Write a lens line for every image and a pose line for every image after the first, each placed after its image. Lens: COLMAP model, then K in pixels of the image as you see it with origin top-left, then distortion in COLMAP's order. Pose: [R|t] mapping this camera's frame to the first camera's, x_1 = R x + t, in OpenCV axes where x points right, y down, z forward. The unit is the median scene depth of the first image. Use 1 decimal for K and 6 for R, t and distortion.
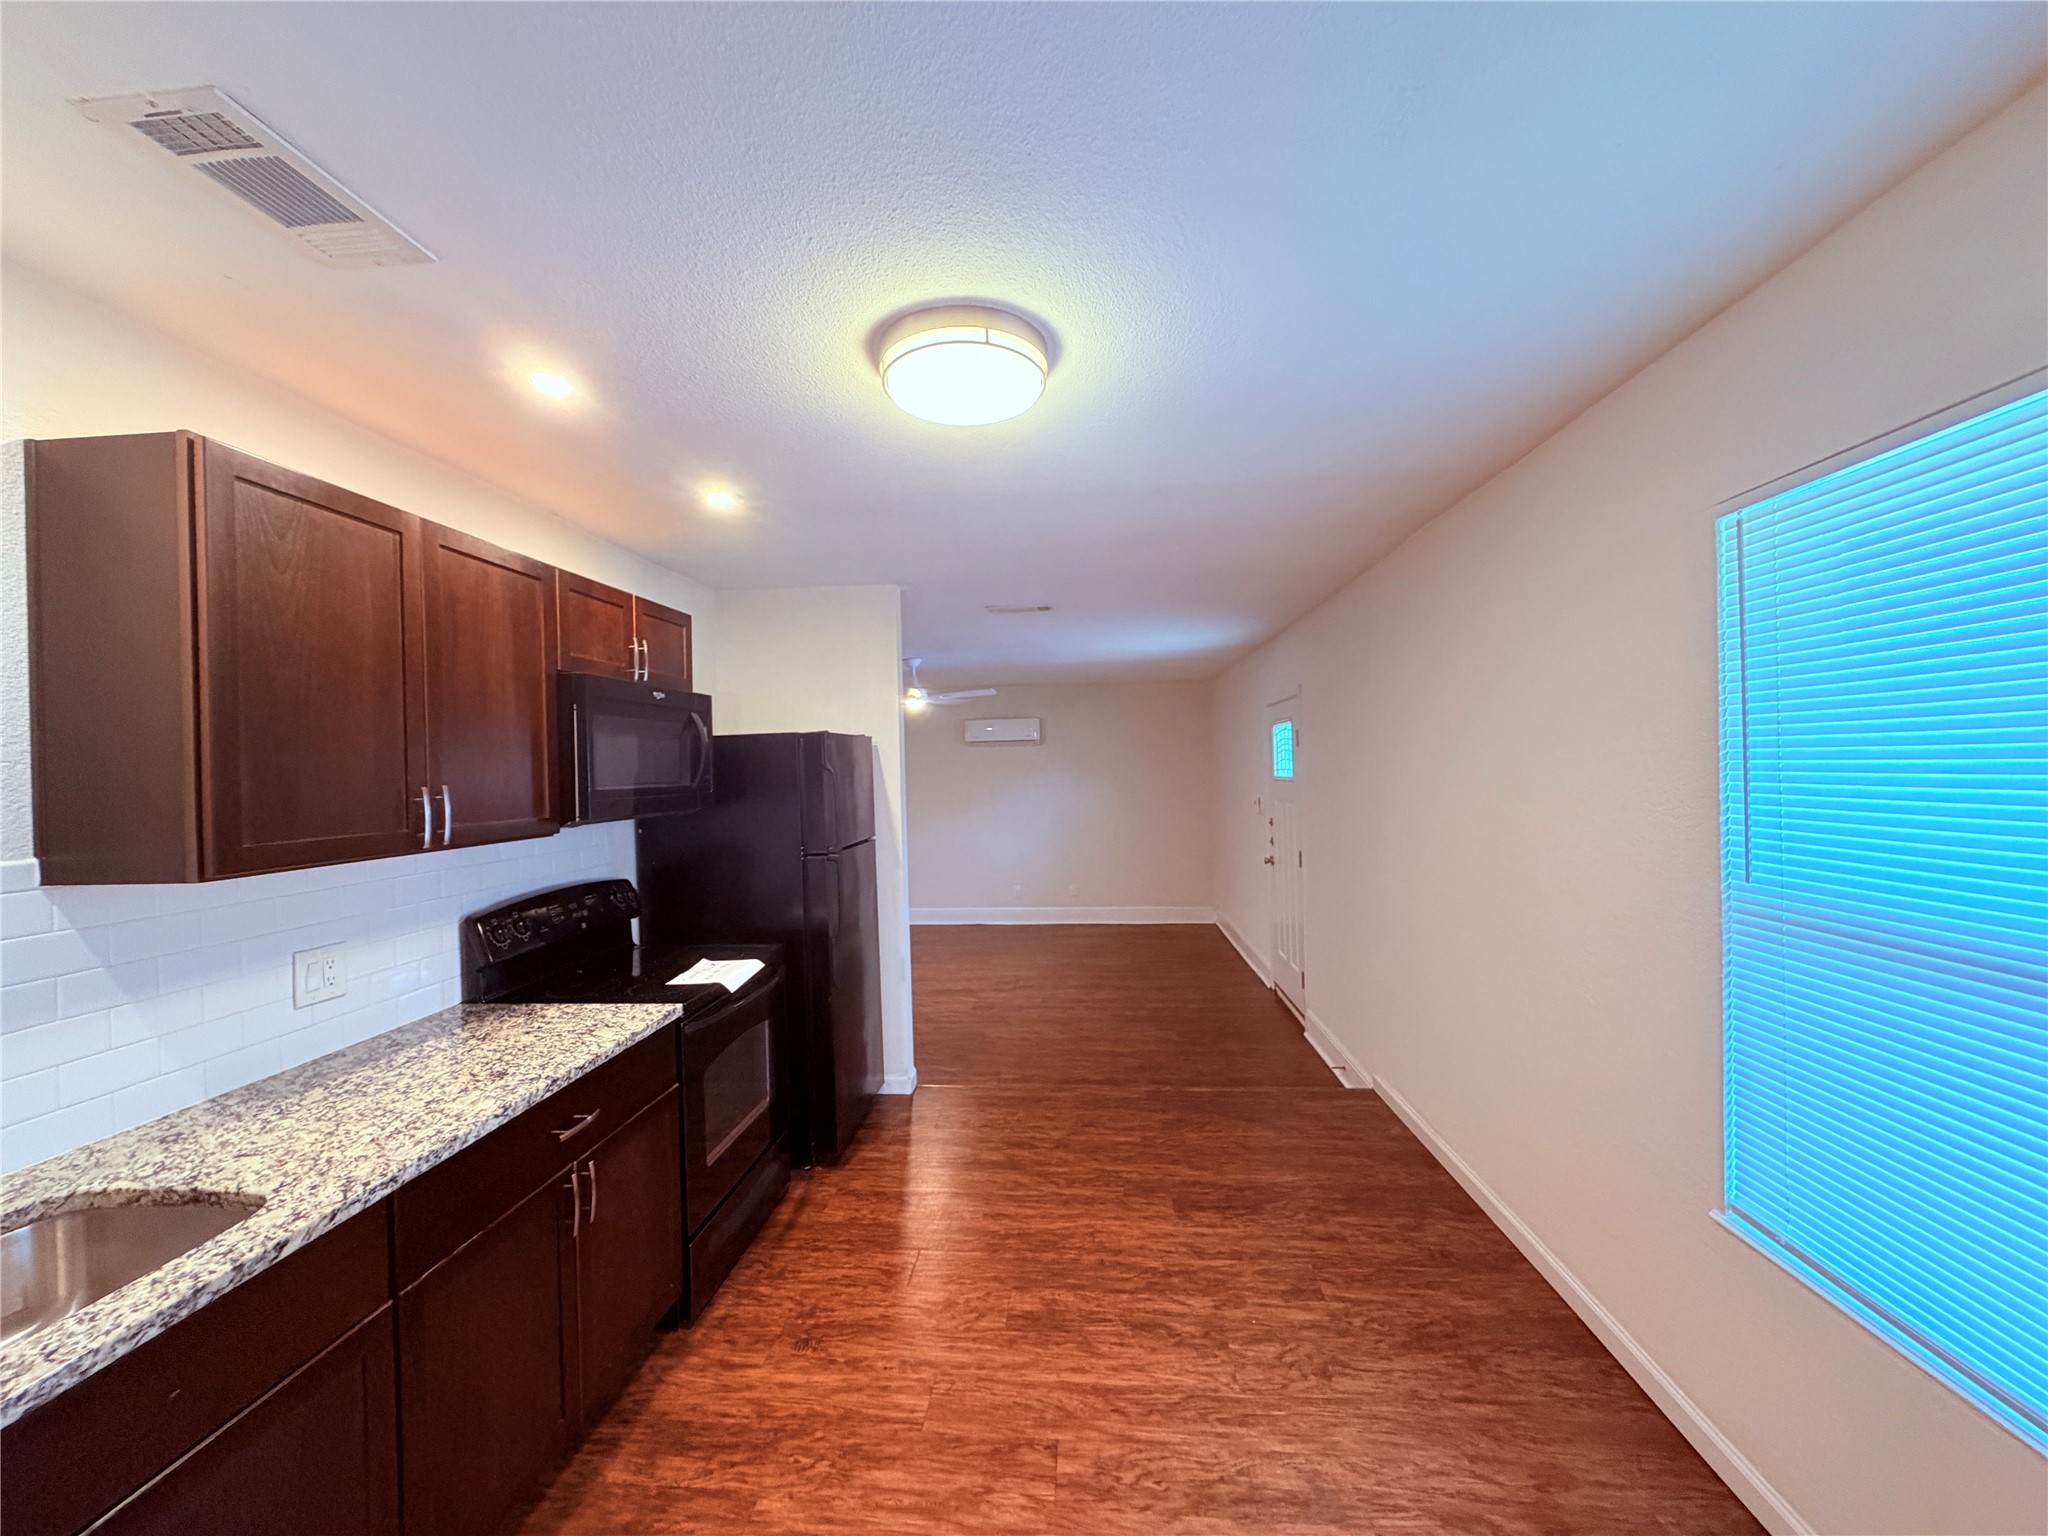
lens RADIAL K [[812.0, 0, 1029.9], [0, 812.0, 776.1], [0, 0, 1]] dist [0.001807, 0.000217]
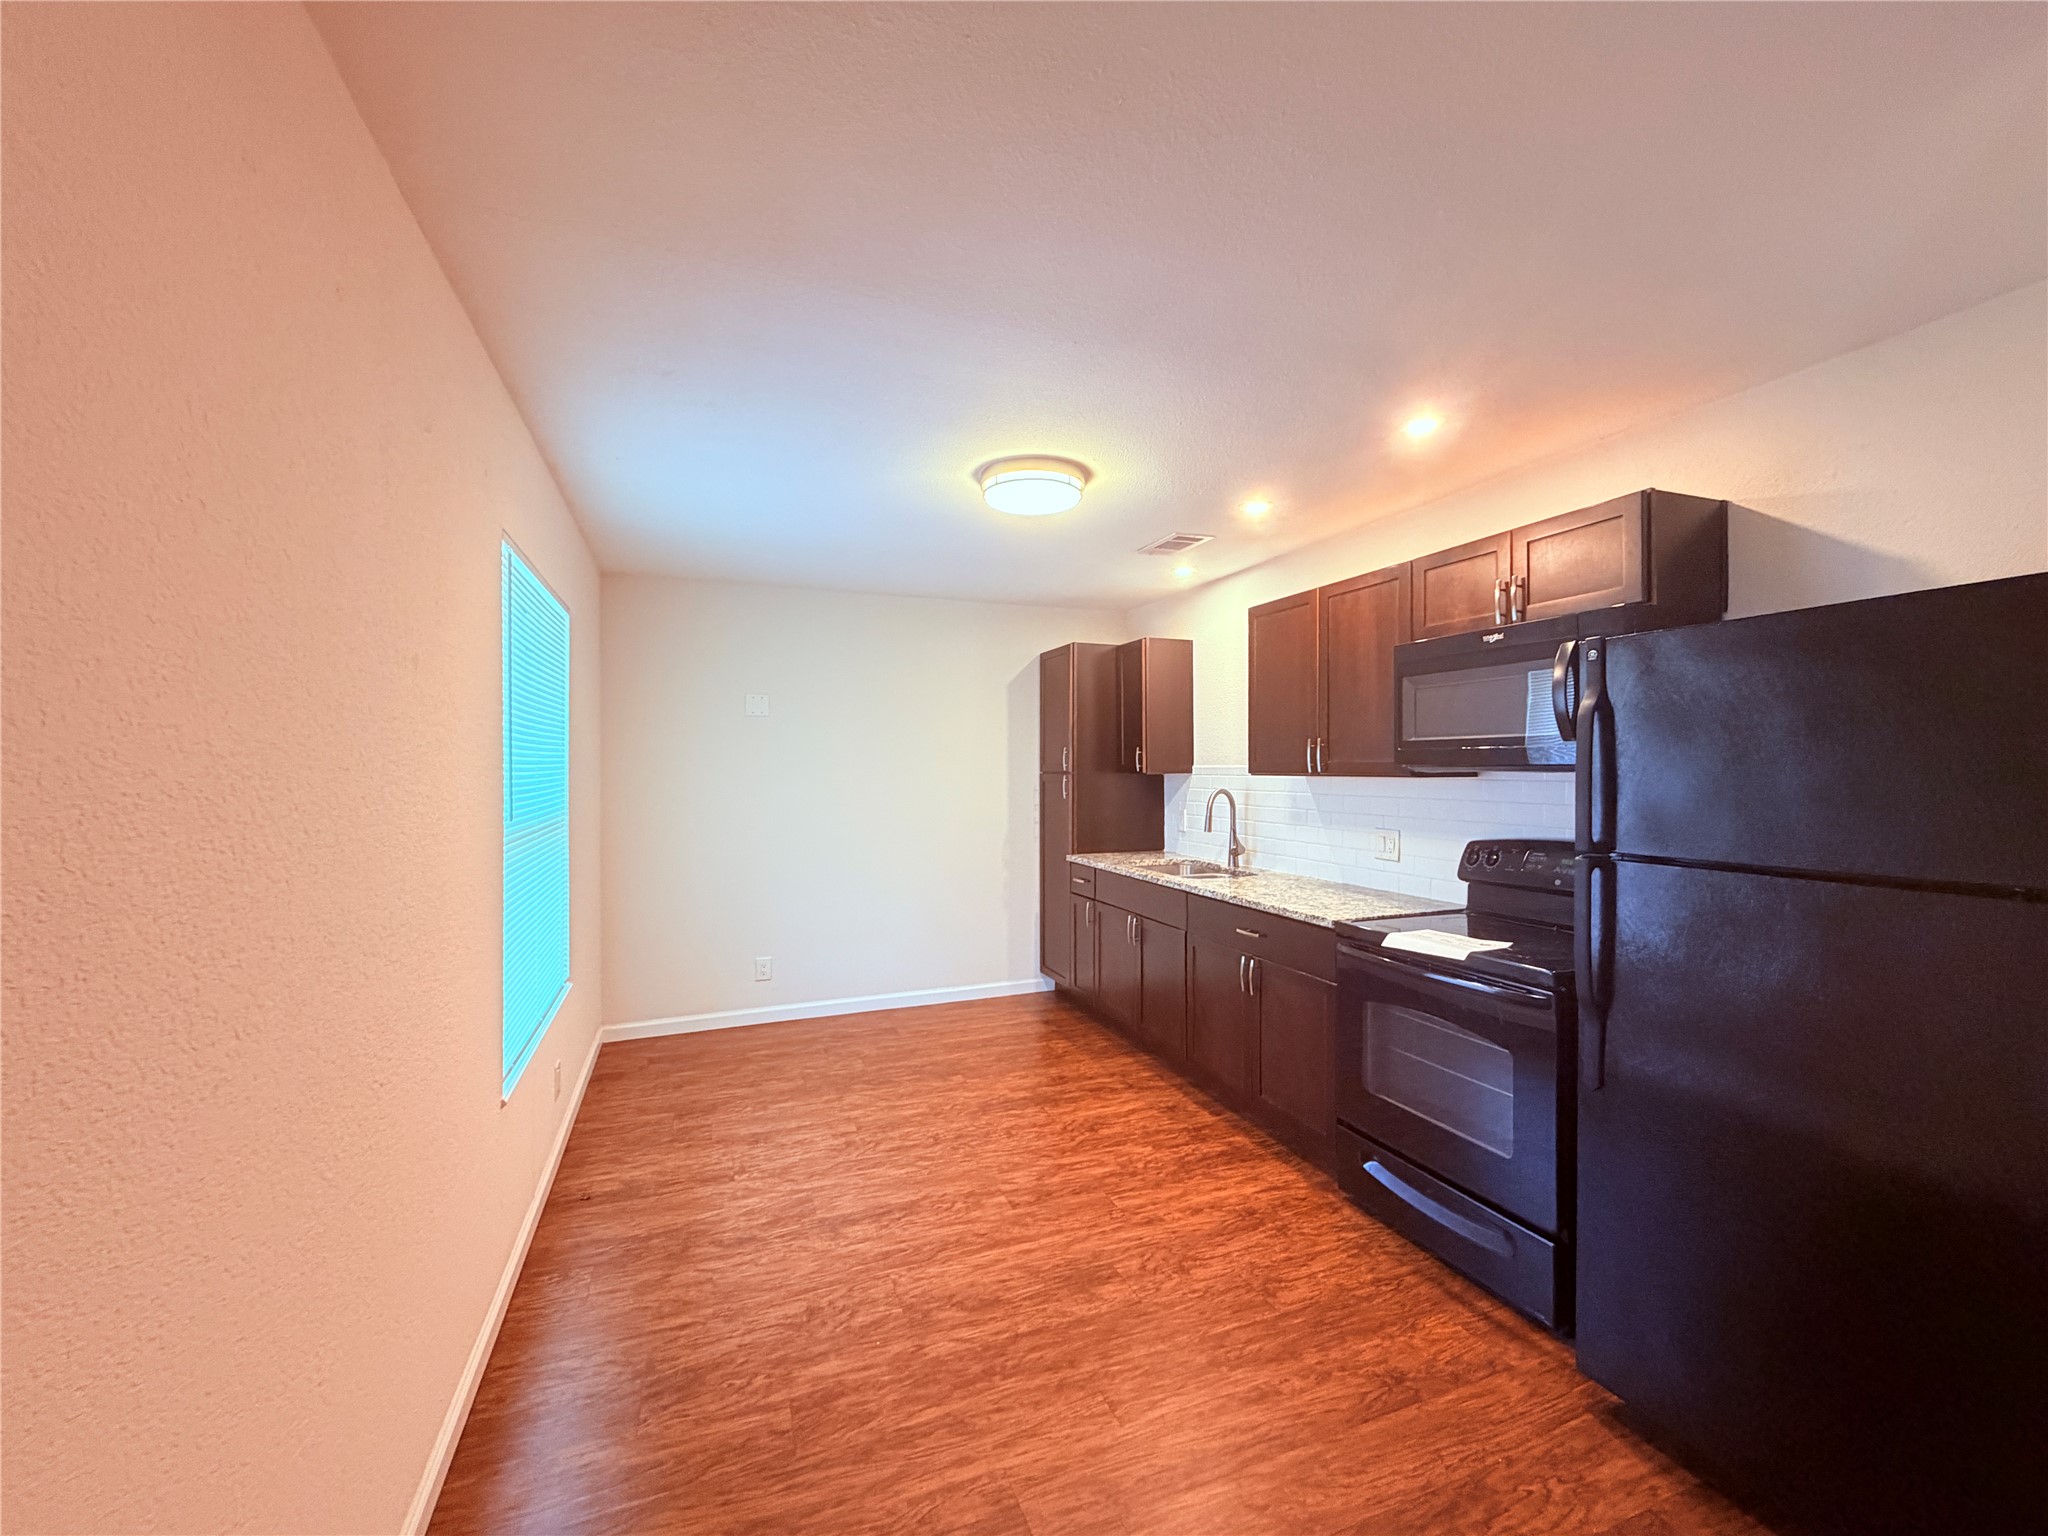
lens RADIAL K [[812.0, 0, 1027.8], [0, 812.0, 765.7], [0, 0, 1]] dist [0.001807, 0.000217]
pose [[-0.897134, 0.025993, -0.440994, 0.529733], [0.019495, 0.999624, 0.019260, 0.018714], [0.441329, 0.008682, -0.897303, 1.956787]]
